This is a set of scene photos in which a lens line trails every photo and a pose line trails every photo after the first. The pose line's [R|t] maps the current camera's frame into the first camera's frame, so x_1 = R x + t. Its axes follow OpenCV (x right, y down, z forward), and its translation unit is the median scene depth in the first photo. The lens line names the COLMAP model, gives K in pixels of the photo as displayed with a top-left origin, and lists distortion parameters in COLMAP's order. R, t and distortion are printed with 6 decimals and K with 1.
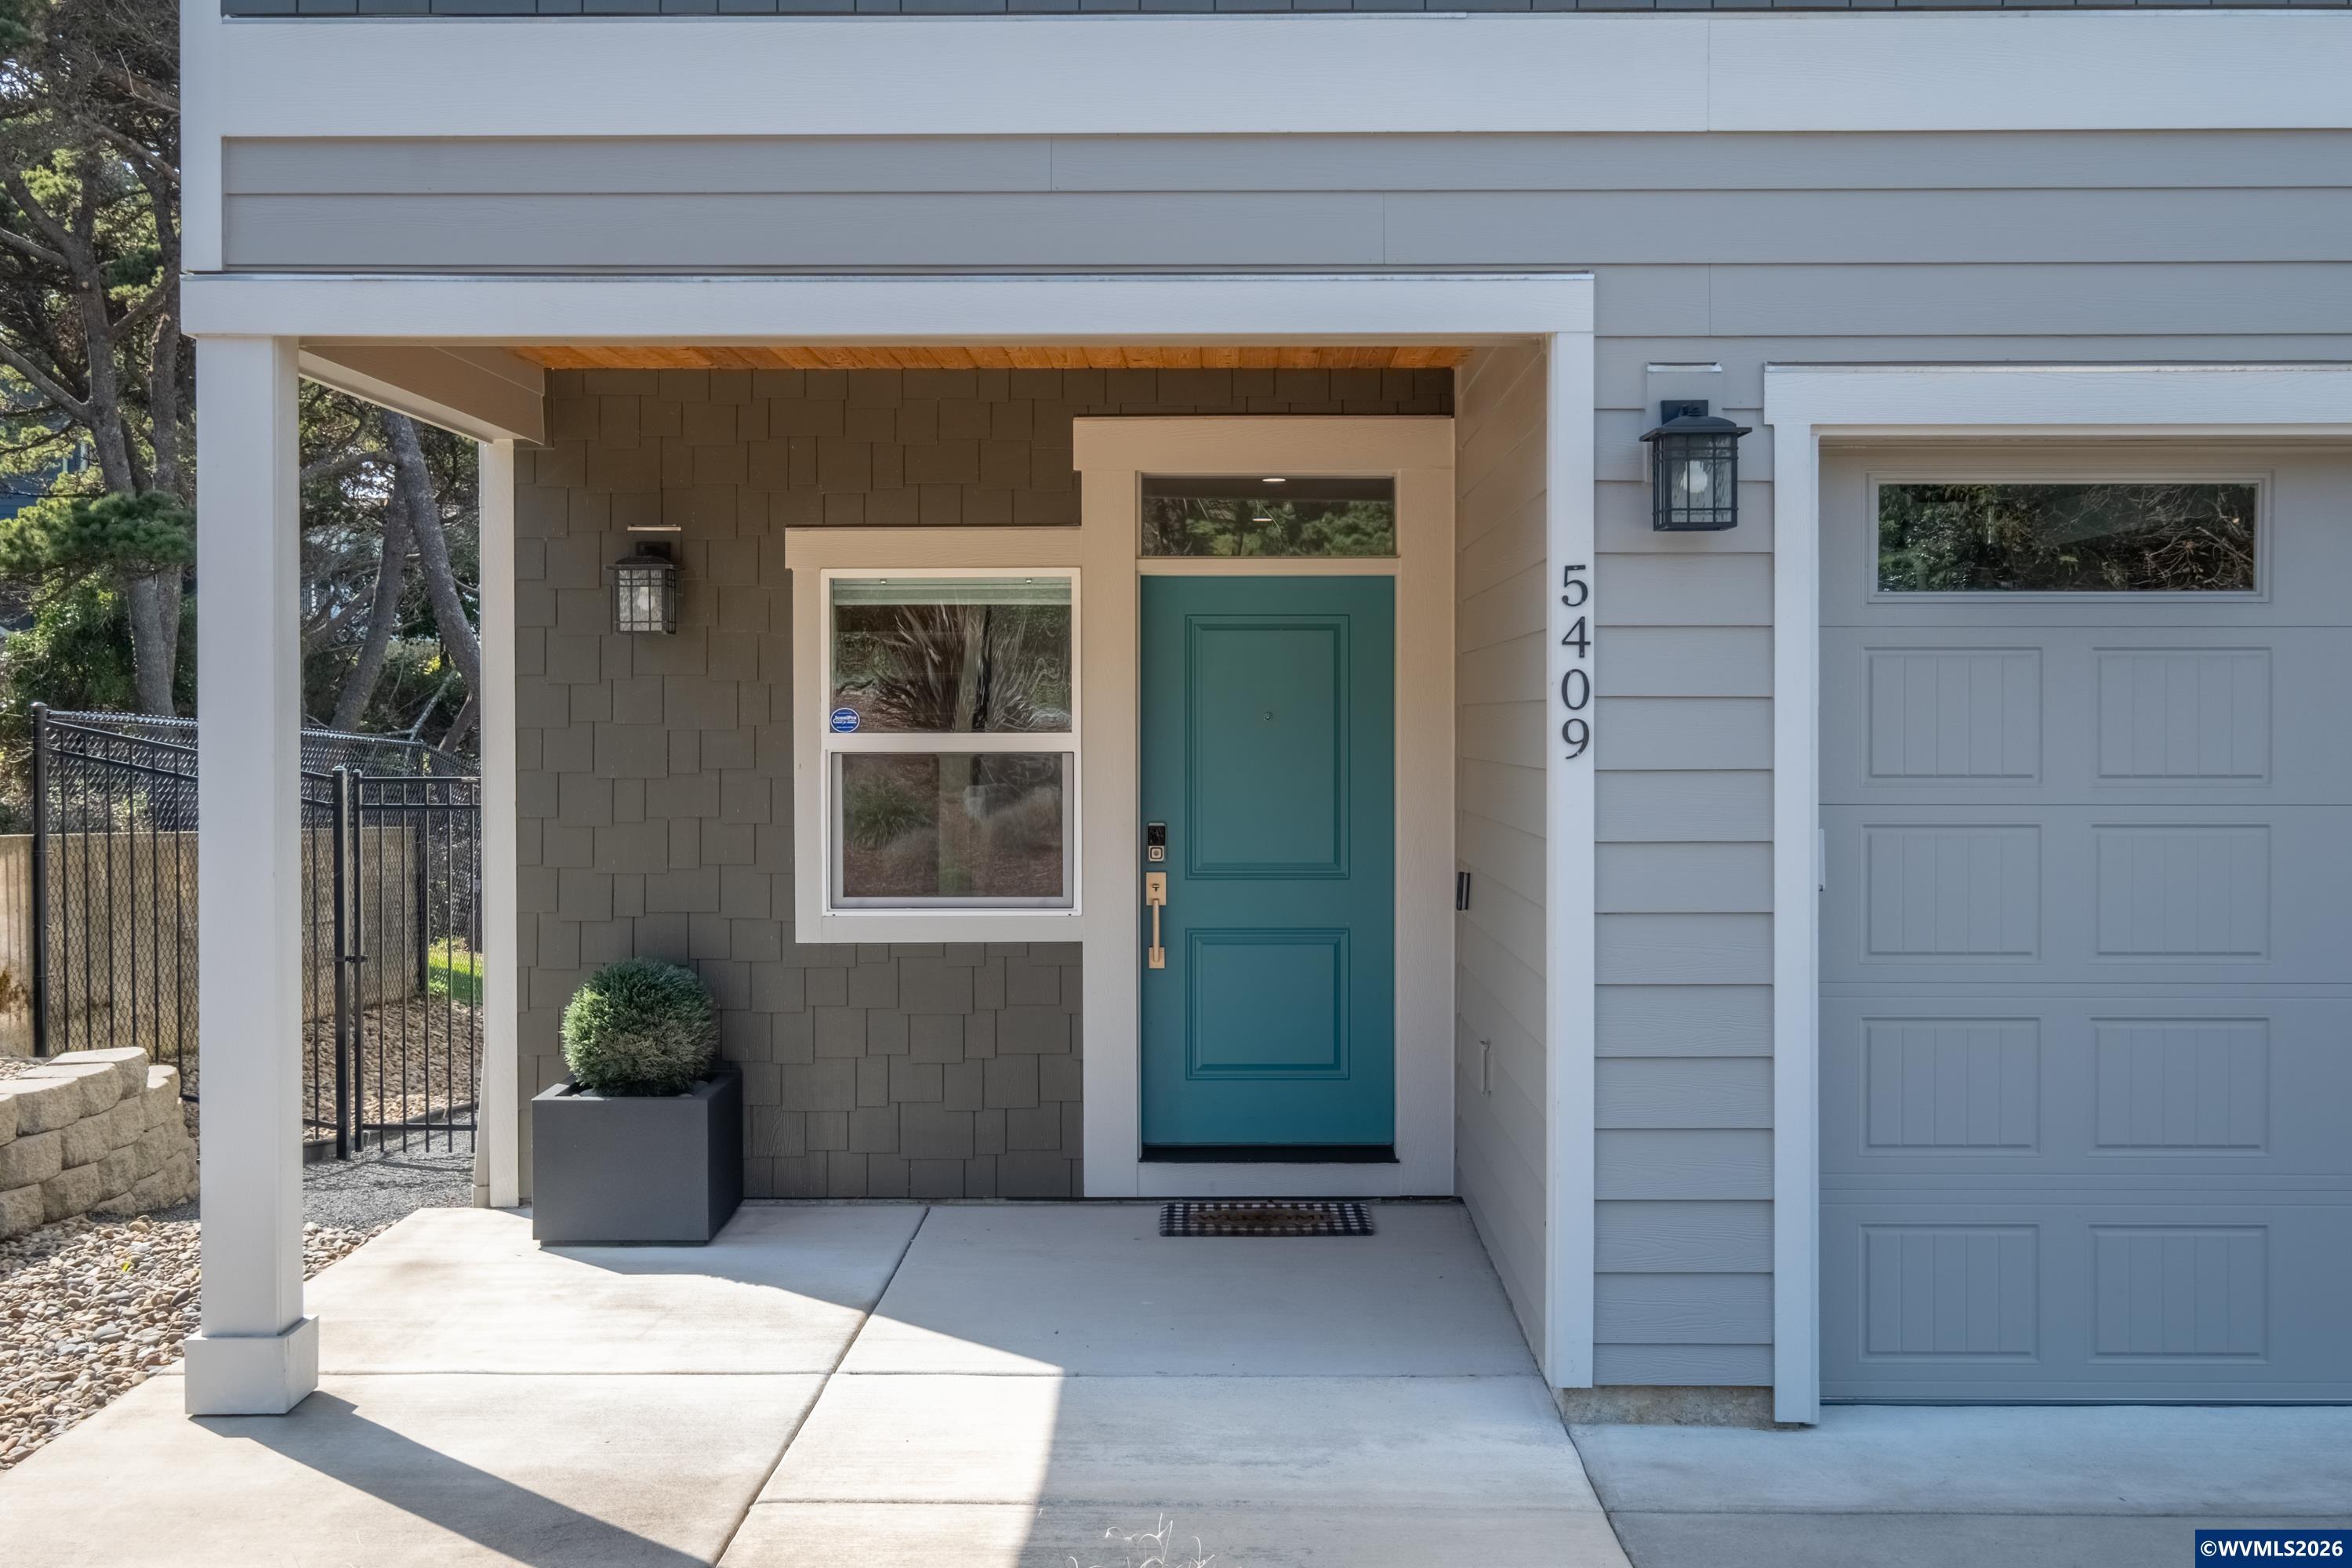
lens RADIAL K [[2383.4, 0, 1178.2], [0, 2383.4, 774.1], [0, 0, 1]] dist [0.008112, 0.000000]
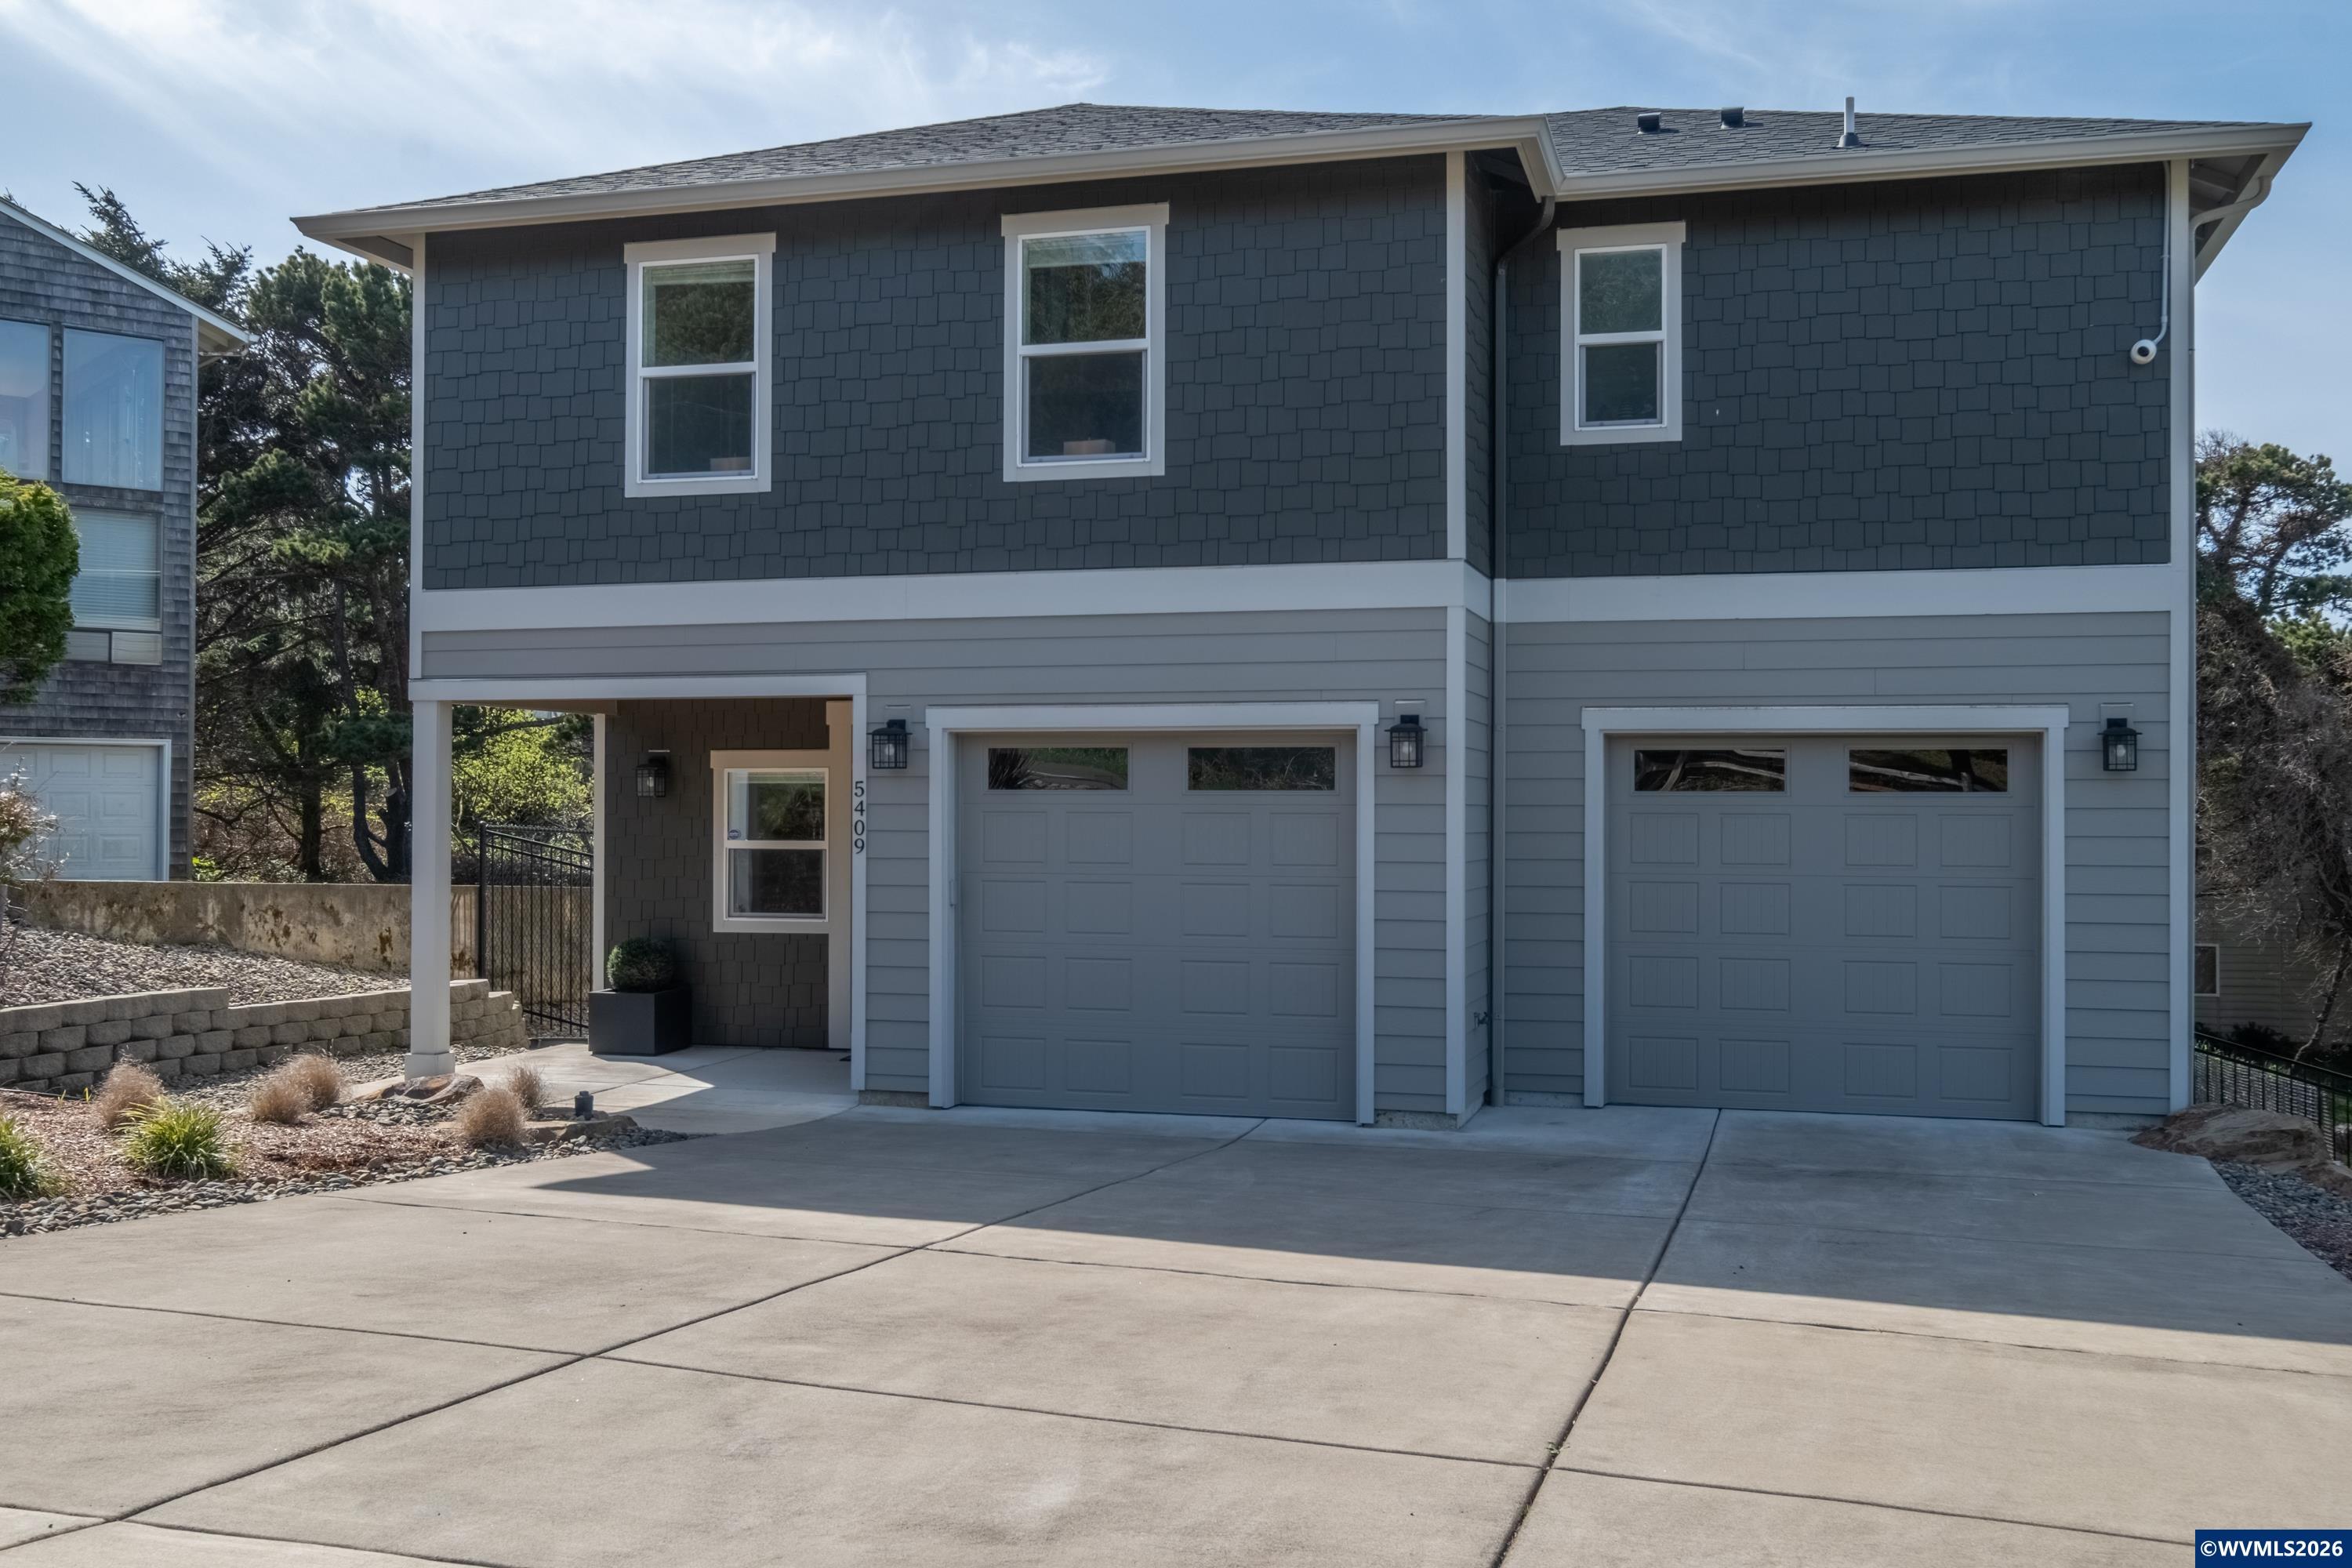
lens RADIAL K [[2158.0, 0, 1173.4], [0, 2158.0, 791.9], [0, 0, 1]] dist [-0.014466, 0.000000]
pose [[0.965084, 0.003394, -0.261920, 1.091112], [-0.013139, 0.999285, -0.035461, 0.006039], [0.261612, 0.037664, 0.964438, -1.192173]]
